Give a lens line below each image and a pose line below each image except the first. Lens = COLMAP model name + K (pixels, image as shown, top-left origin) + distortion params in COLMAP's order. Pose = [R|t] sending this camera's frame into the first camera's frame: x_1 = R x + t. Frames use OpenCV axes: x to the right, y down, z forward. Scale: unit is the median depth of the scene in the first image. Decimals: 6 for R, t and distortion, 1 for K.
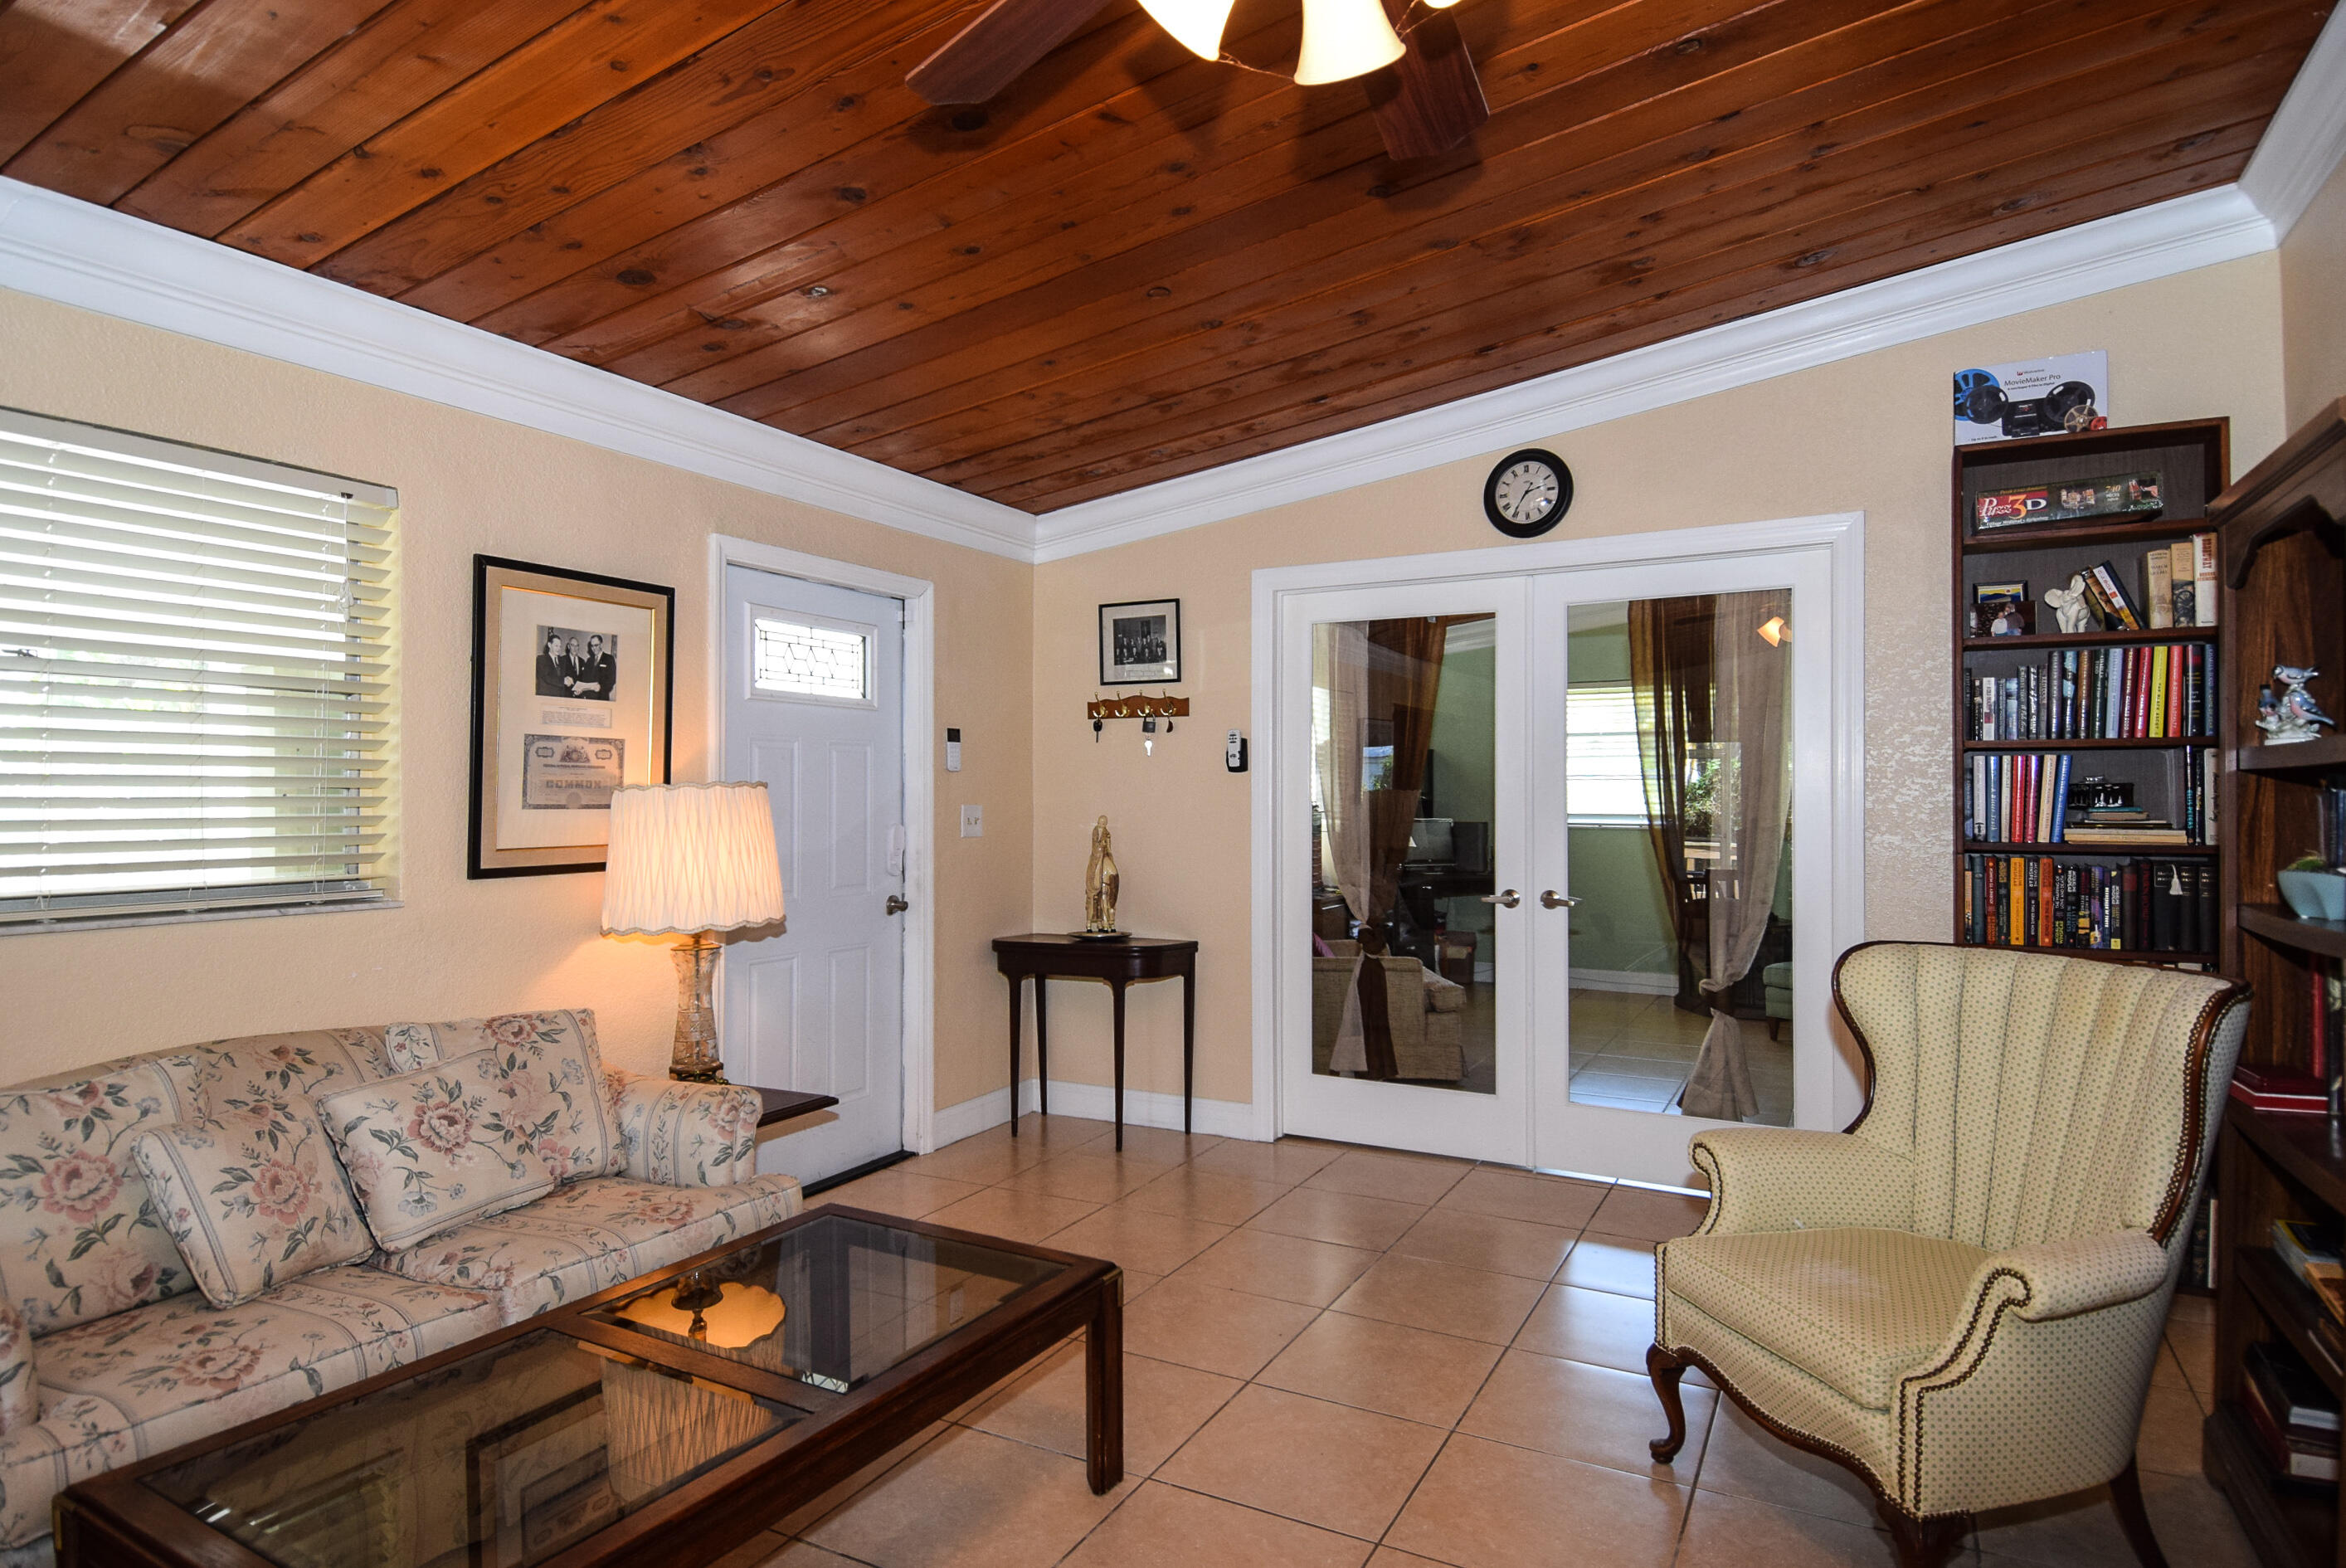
lens RADIAL K [[1295.5, 0, 1159.7], [0, 1295.5, 787.5], [0, 0, 1]] dist [0.060027, -0.066668]
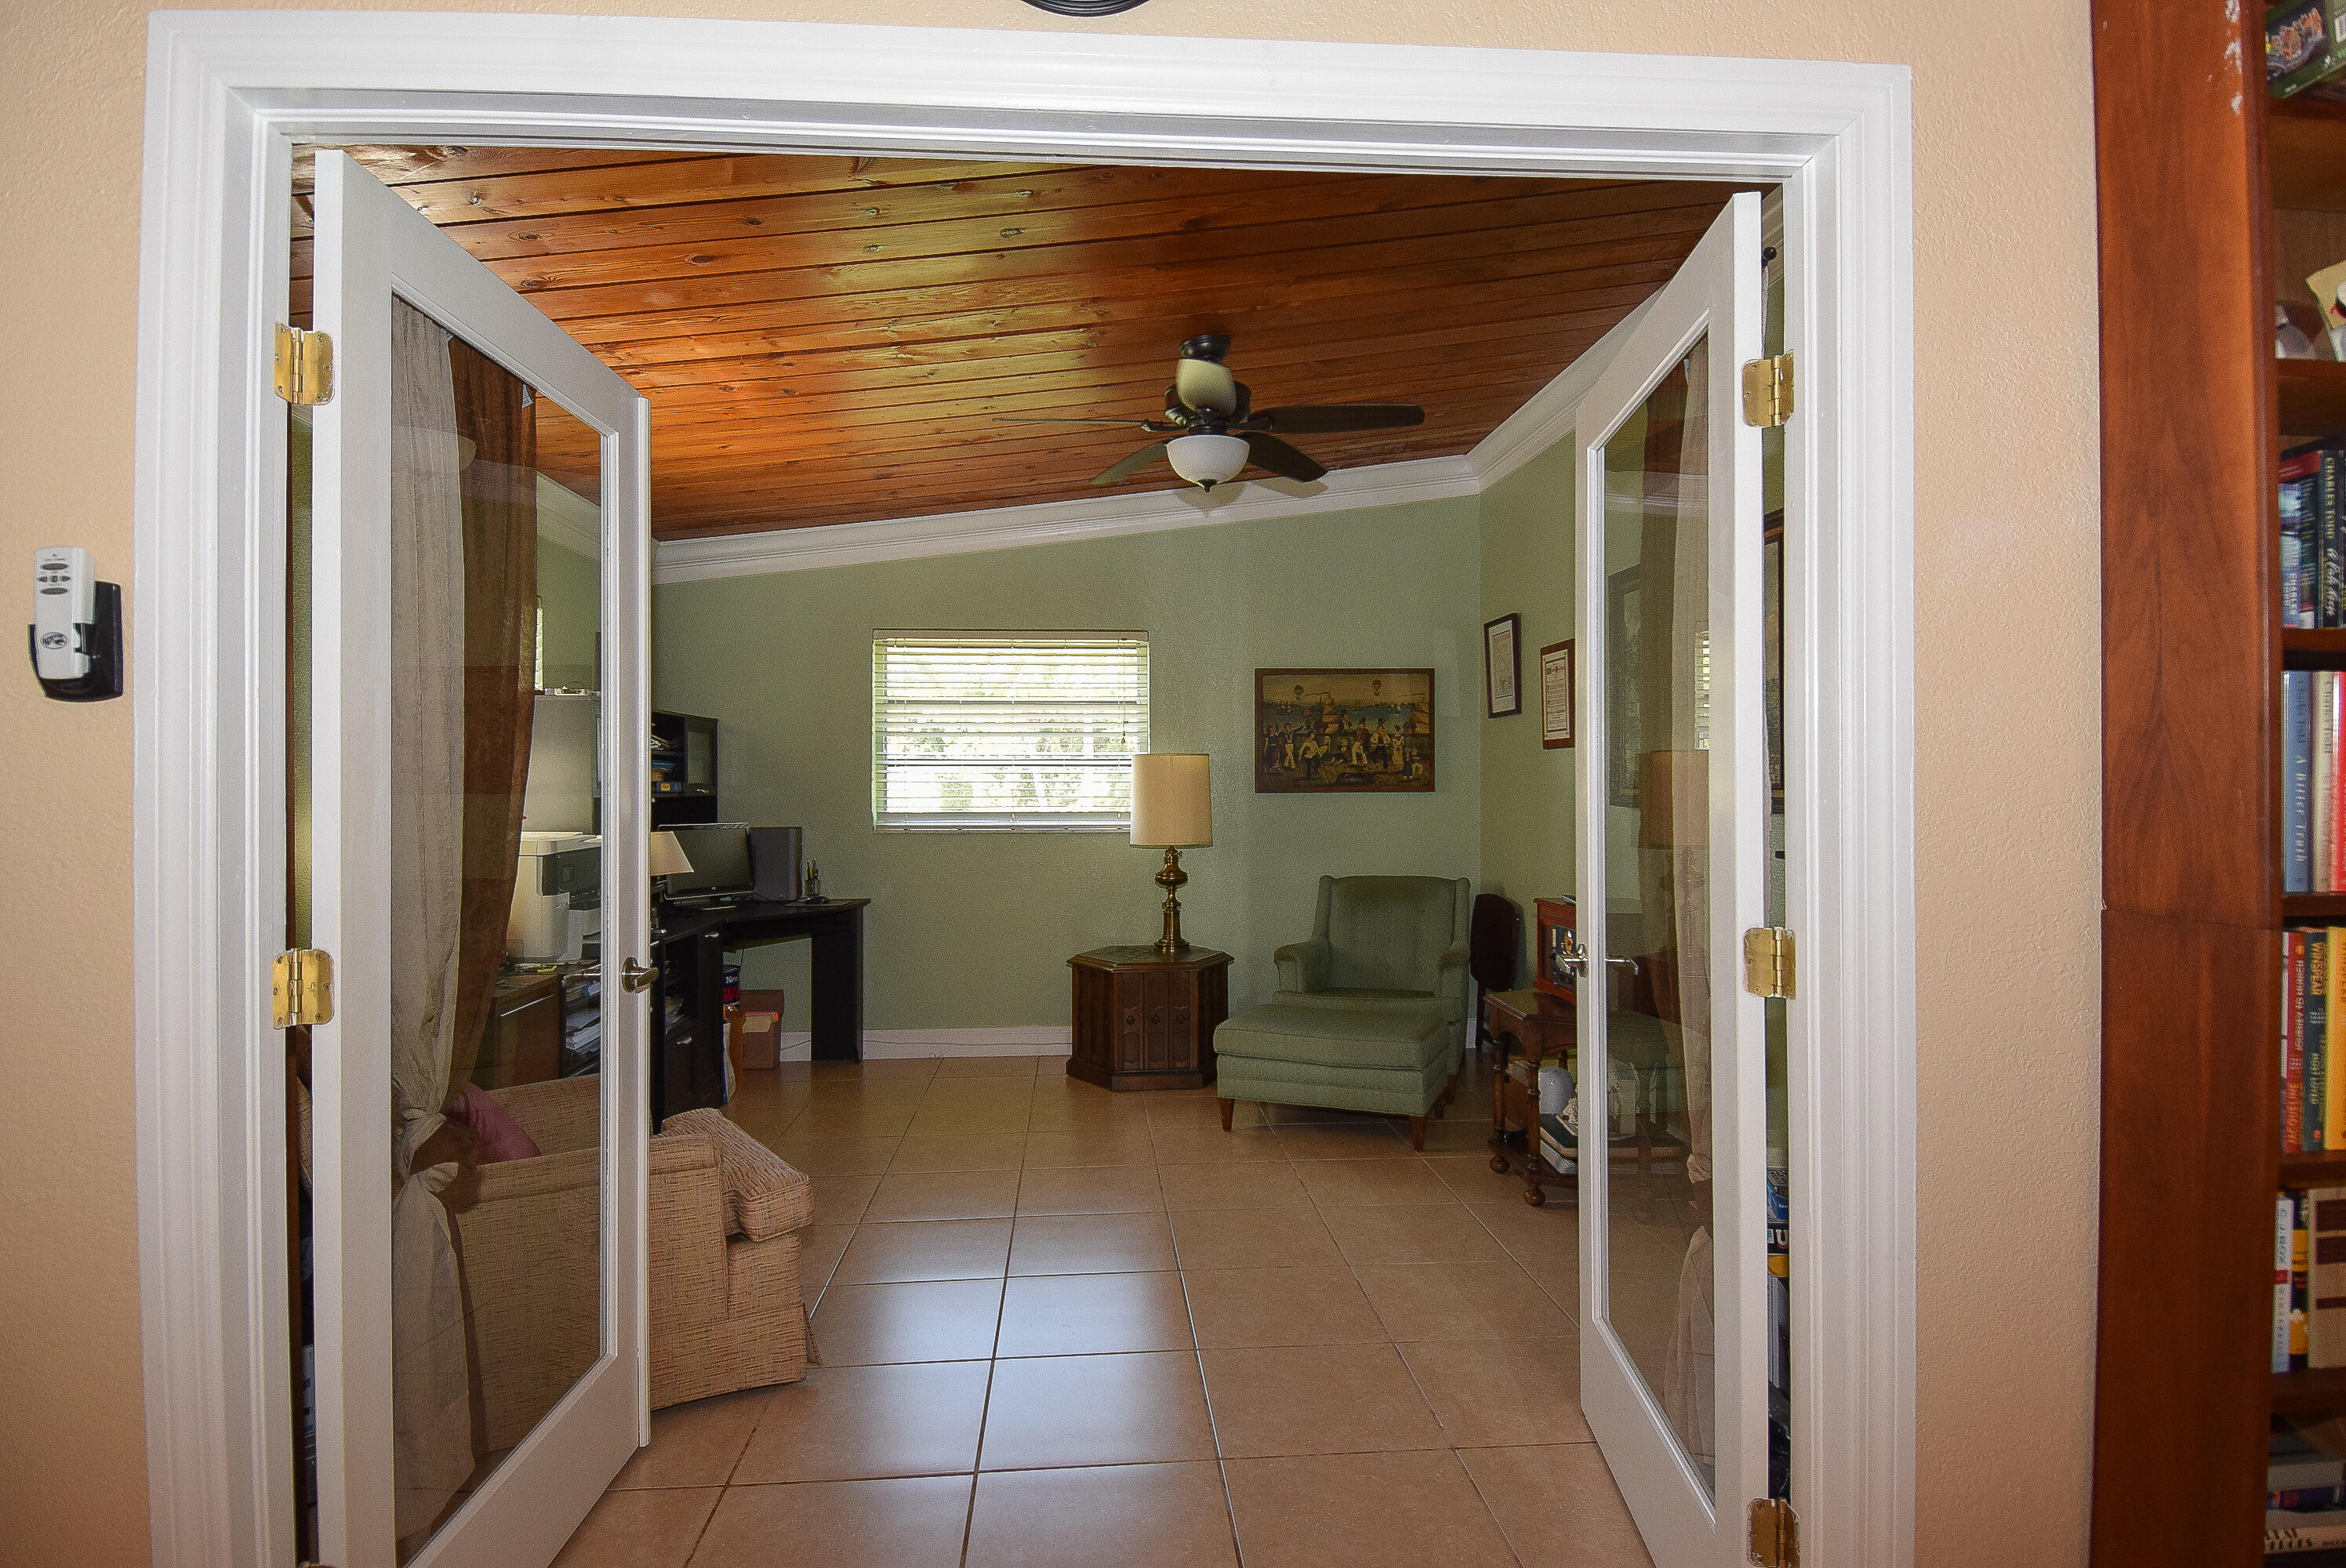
lens RADIAL K [[1224.6, 0, 1164.3], [0, 1224.6, 783.5], [0, 0, 1]] dist [0.048372, -0.052654]
pose [[0.841254, 0.000520, 0.540640, 0.160258], [-0.001066, 0.999999, 0.000697, 0.008820], [-0.540640, -0.001163, 0.841253, 0.894997]]
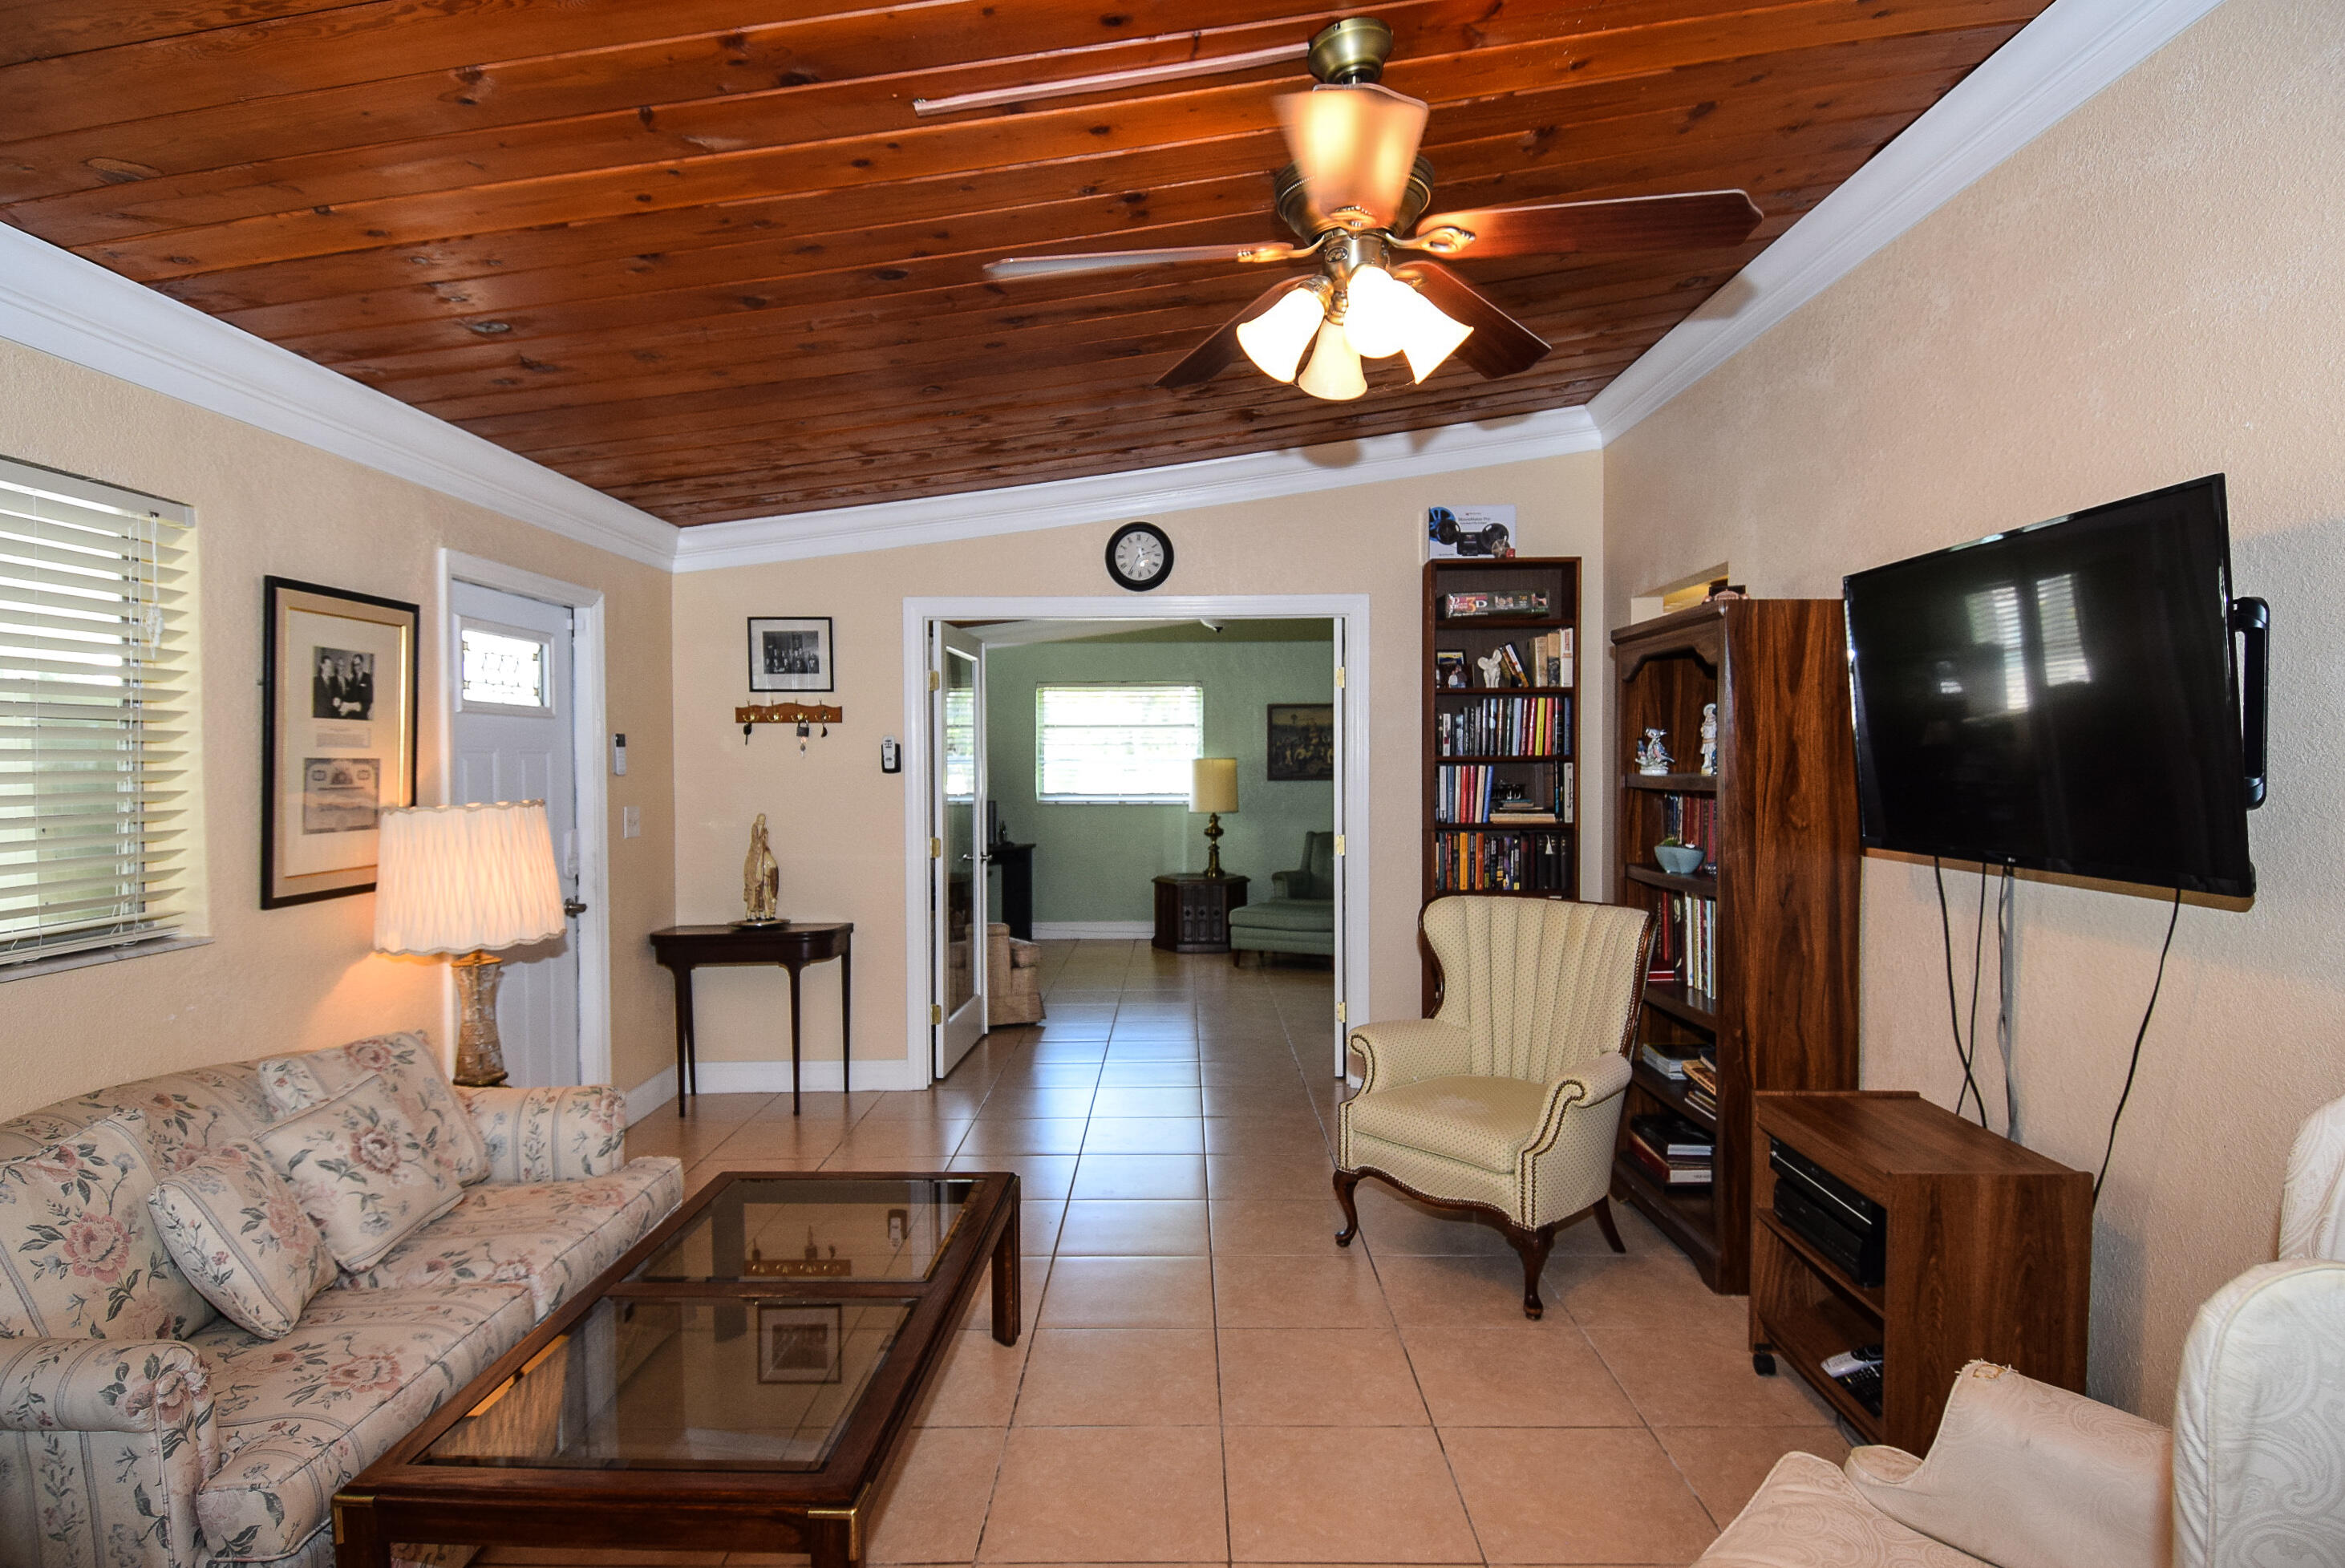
lens RADIAL K [[1255.6, 0, 1162.8], [0, 1255.6, 784.4], [0, 0, 1]] dist [0.051017, -0.058334]
pose [[0.883896, -0.013969, 0.467474, -0.347165], [0.001876, 0.999652, 0.026325, -0.043180], [-0.467679, -0.022392, 0.883615, -0.132625]]
